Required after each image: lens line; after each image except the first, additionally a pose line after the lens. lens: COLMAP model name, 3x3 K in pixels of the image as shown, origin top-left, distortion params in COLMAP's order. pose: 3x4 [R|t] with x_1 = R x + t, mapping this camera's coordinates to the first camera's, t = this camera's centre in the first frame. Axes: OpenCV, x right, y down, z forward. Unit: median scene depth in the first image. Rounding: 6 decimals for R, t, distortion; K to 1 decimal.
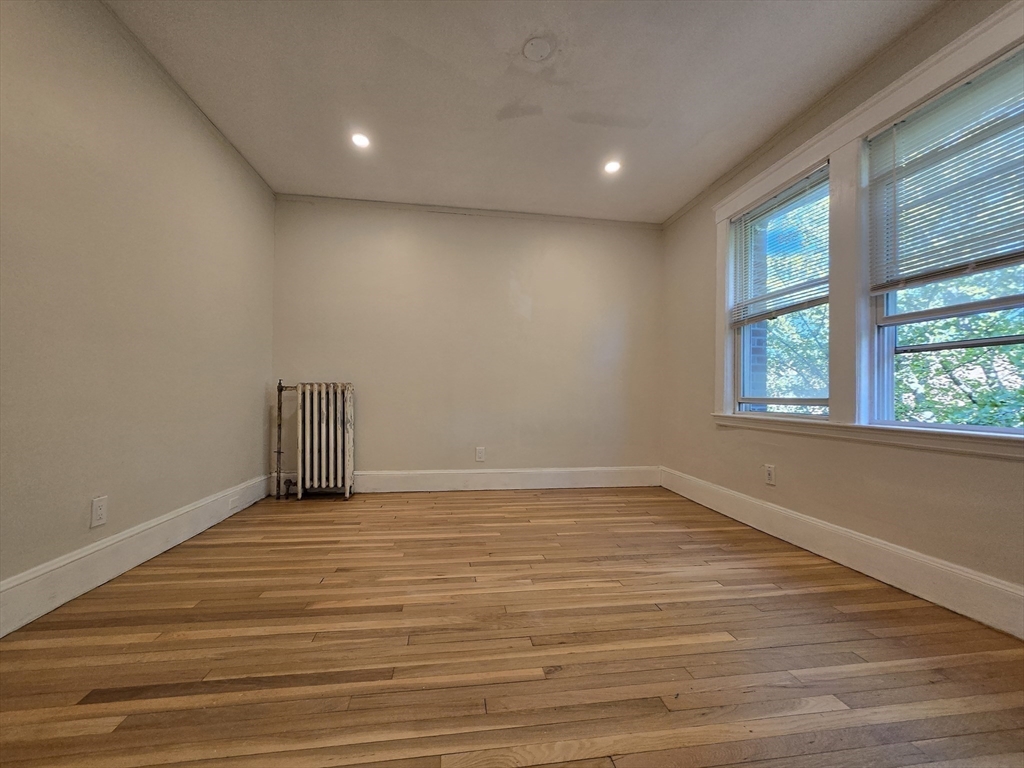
lens RADIAL K [[403.1, 0, 508.7], [0, 403.1, 388.2], [0, 0, 1]] dist [0.004936, 0.000604]
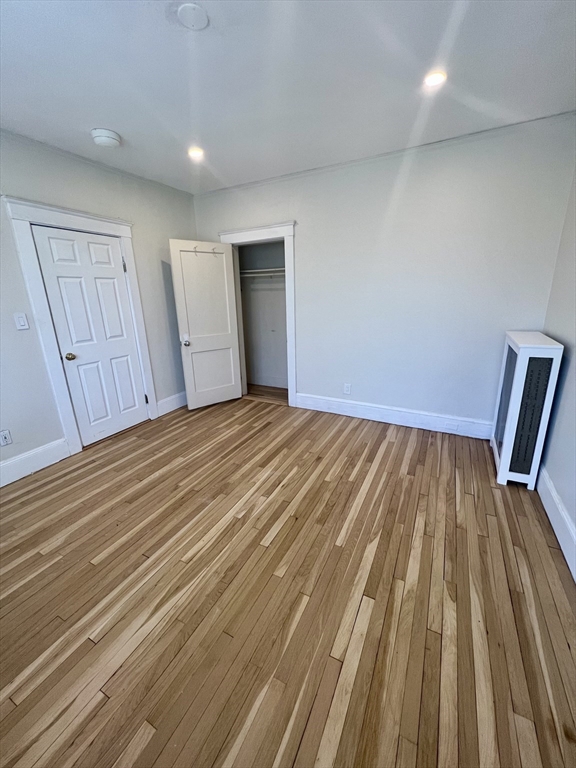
lens RADIAL K [[308.9, 0, 287.9], [0, 308.9, 380.1], [0, 0, 1]] dist [0.001809, 0.000231]
pose [[-0.584481, 0.225393, -0.779474, 0.618868], [0.032646, 0.966399, 0.254965, -0.223557], [0.810750, 0.123576, -0.572200, 1.540637]]
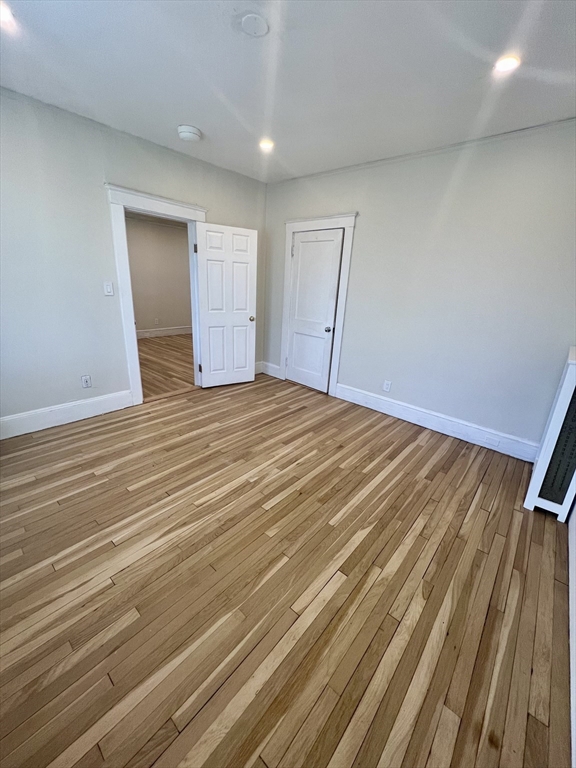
lens RADIAL K [[308.9, 0, 289.1], [0, 308.9, 379.4], [0, 0, 1]] dist [0.001809, 0.000231]
pose [[-0.758450, 0.149176, -0.634429, 0.579631], [-0.049926, 0.957292, 0.284778, -0.219821], [0.649816, 0.247664, -0.718610, 1.688320]]
